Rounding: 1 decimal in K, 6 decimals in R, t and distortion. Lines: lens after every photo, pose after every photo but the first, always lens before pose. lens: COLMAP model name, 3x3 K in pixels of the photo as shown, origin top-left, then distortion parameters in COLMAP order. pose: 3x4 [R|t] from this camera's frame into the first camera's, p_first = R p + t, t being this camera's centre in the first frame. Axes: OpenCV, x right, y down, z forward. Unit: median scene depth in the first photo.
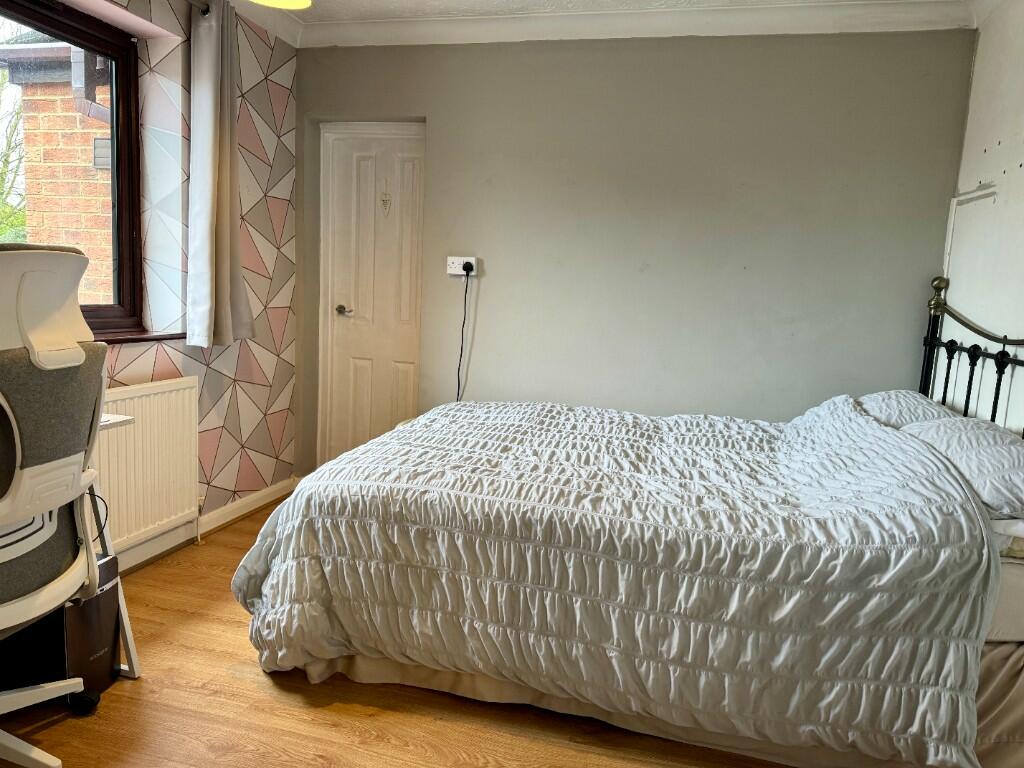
lens RADIAL K [[721.4, 0, 512.0], [0, 721.4, 384.0], [0, 0, 1]] dist [0.065068, -0.087517]
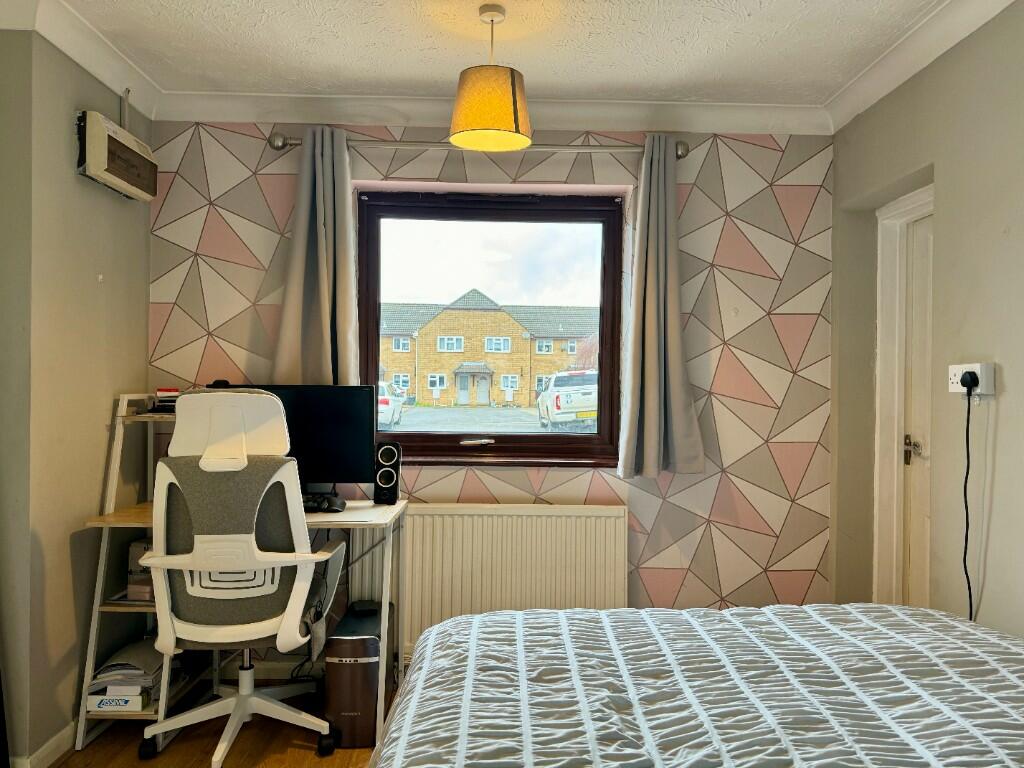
lens RADIAL K [[719.5, 0, 512.0], [0, 719.5, 384.0], [0, 0, 1]] dist [0.000038, -0.000373]
pose [[0.263196, -0.053248, -0.963272, 0.403939], [-0.124444, 0.988260, -0.088631, -0.060609], [0.956683, 0.143200, 0.253480, 0.496803]]
